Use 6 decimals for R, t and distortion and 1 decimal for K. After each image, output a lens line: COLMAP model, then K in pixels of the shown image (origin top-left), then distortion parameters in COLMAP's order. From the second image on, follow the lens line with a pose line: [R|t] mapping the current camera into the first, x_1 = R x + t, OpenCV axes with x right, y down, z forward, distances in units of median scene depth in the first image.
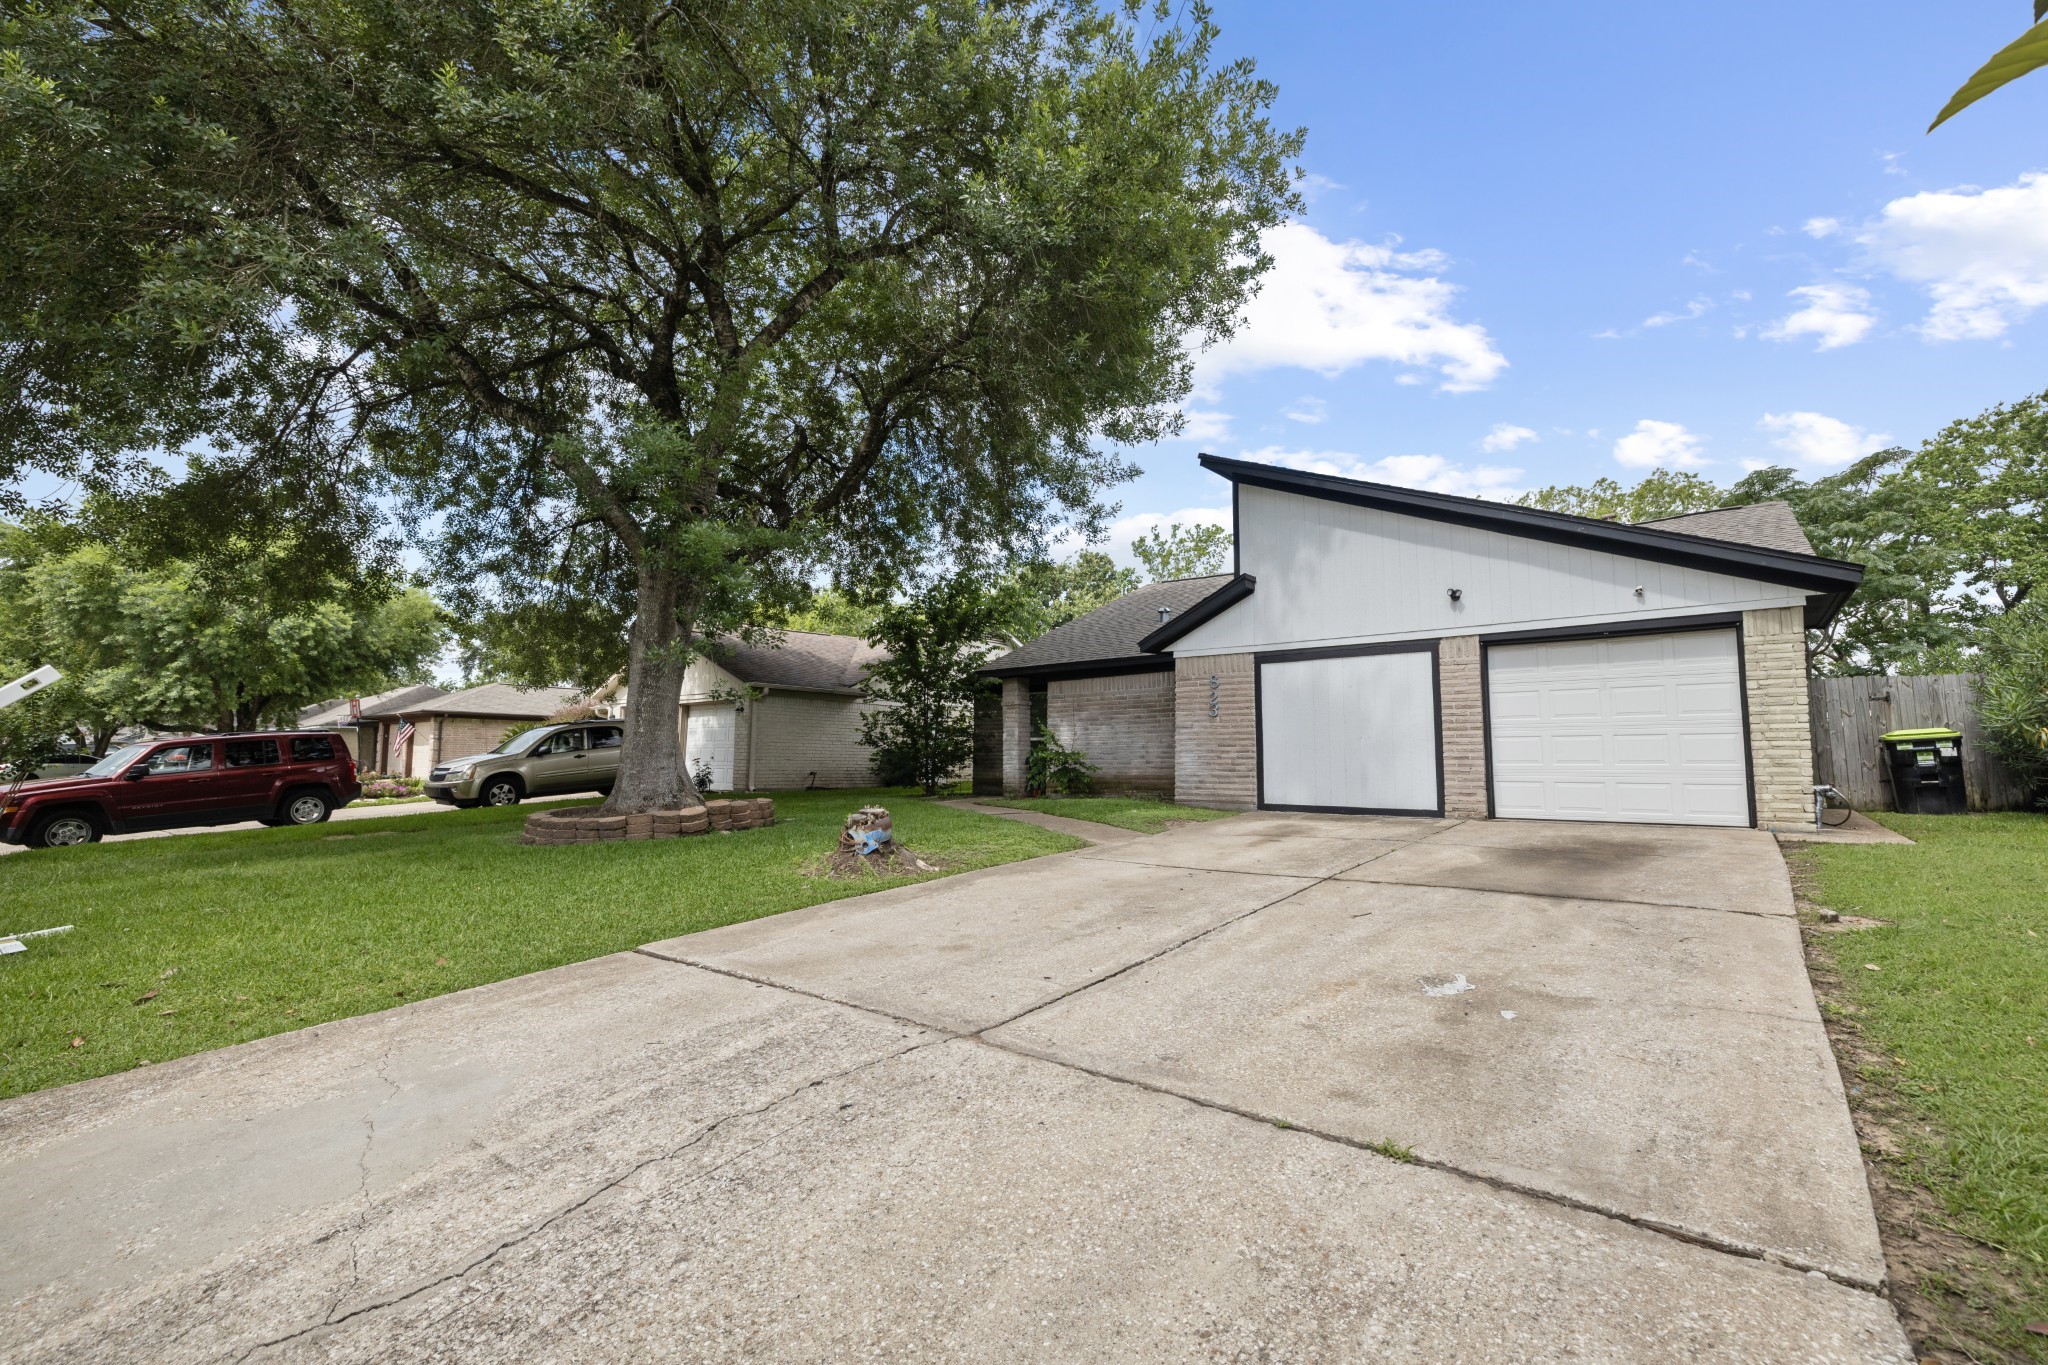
lens RADIAL K [[880.4, 0, 1020.8], [0, 880.4, 690.1], [0, 0, 1]] dist [-0.000178, 0.000144]
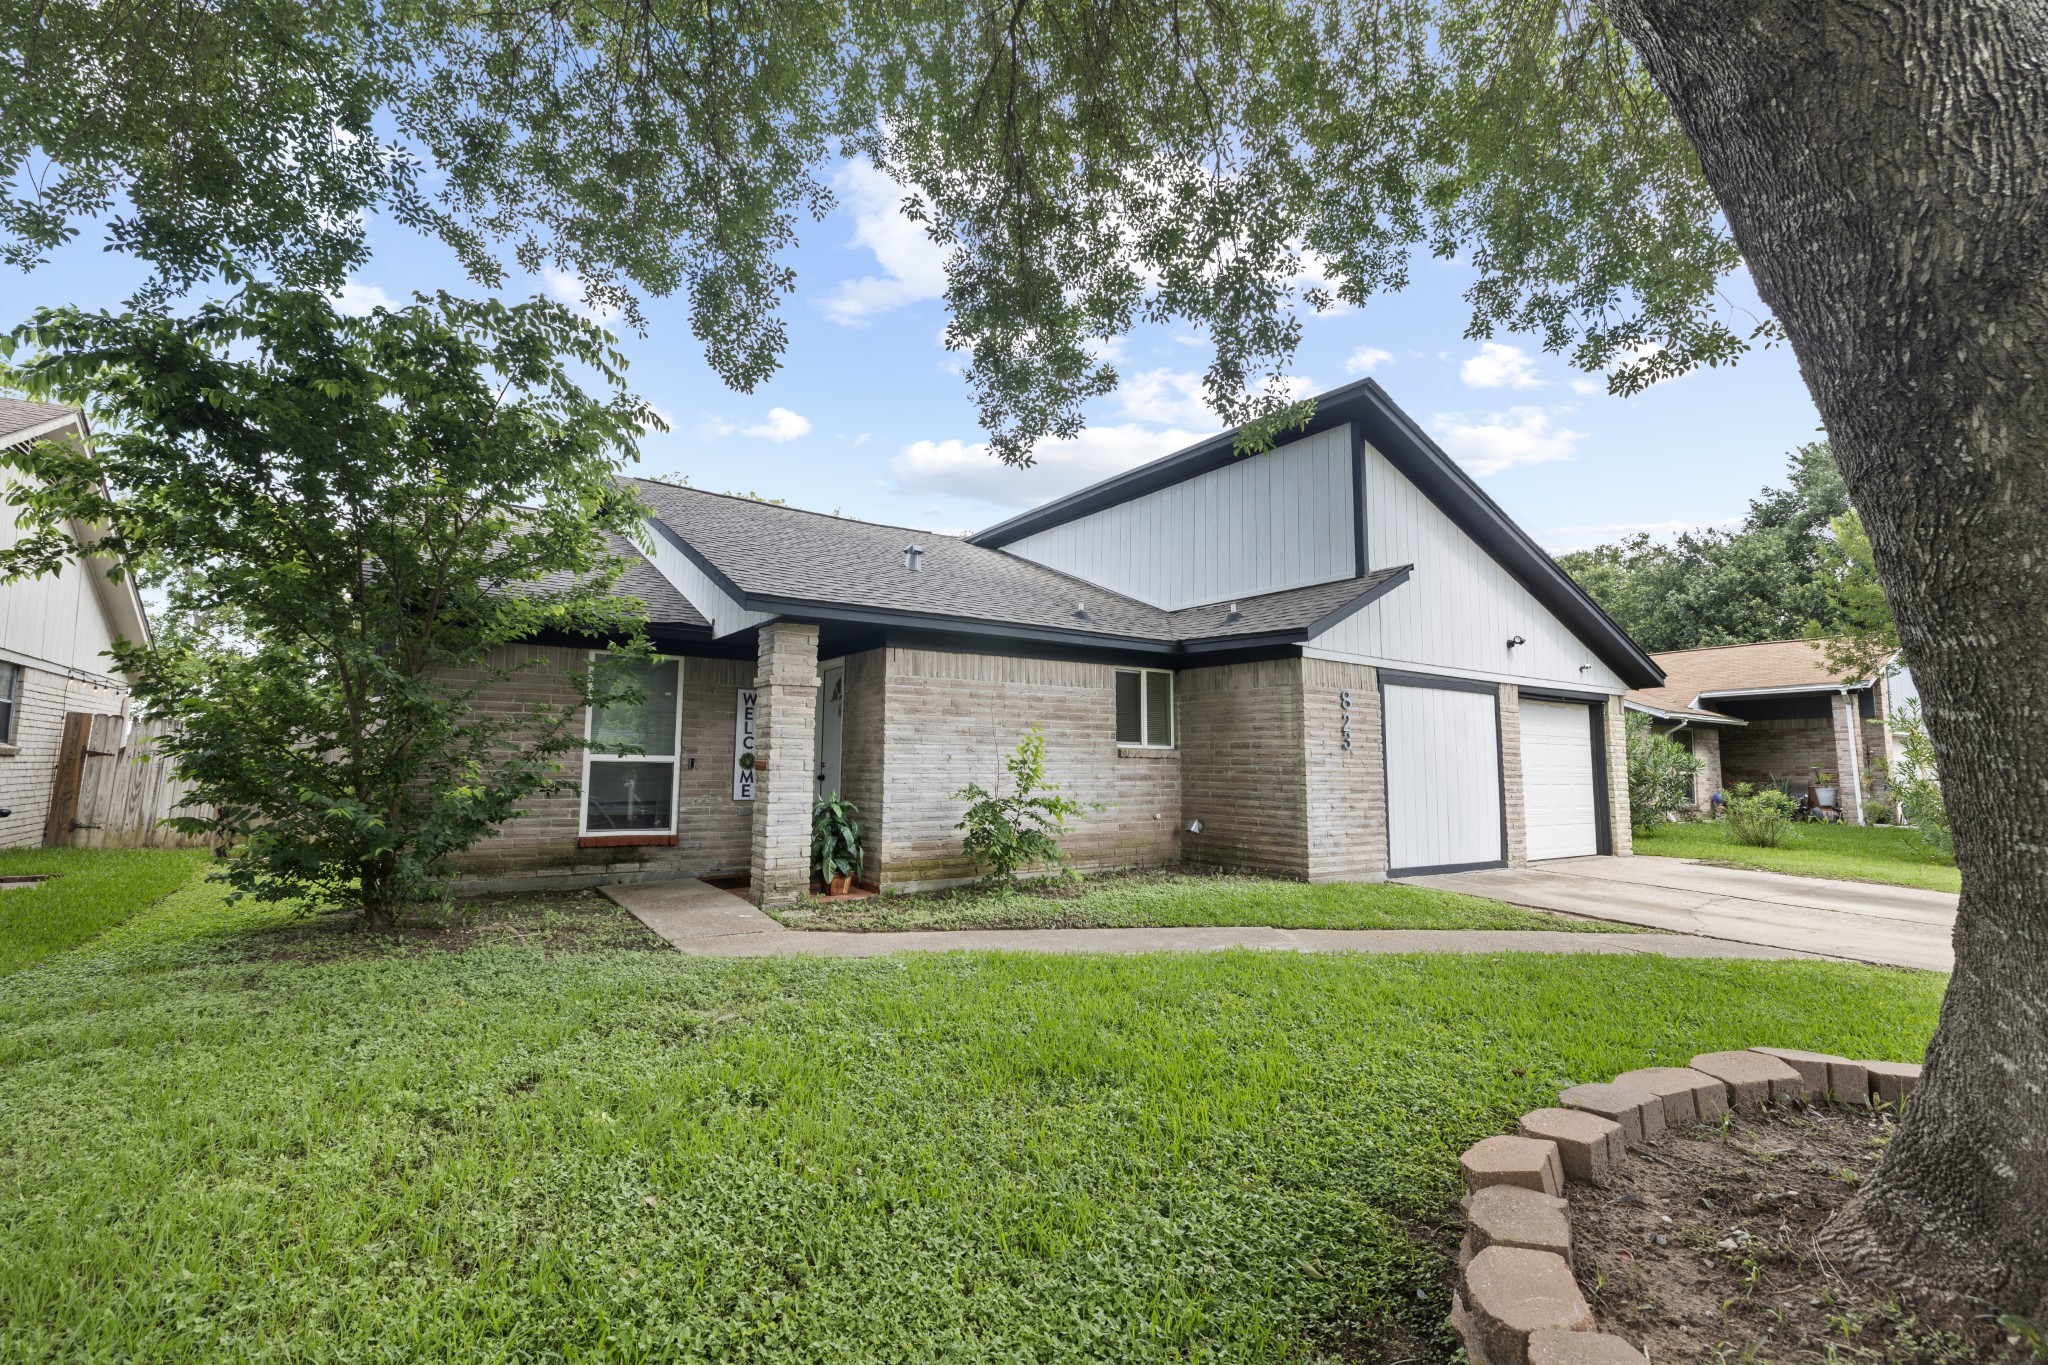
lens RADIAL K [[950.8, 0, 1012.1], [0, 950.8, 652.5], [0, 0, 1]] dist [-0.001588, -0.000080]
pose [[0.264212, 0.122152, 0.956698, -0.691790], [-0.086032, 0.990978, -0.102770, 0.063751], [-0.960620, -0.055153, 0.272337, 1.239161]]
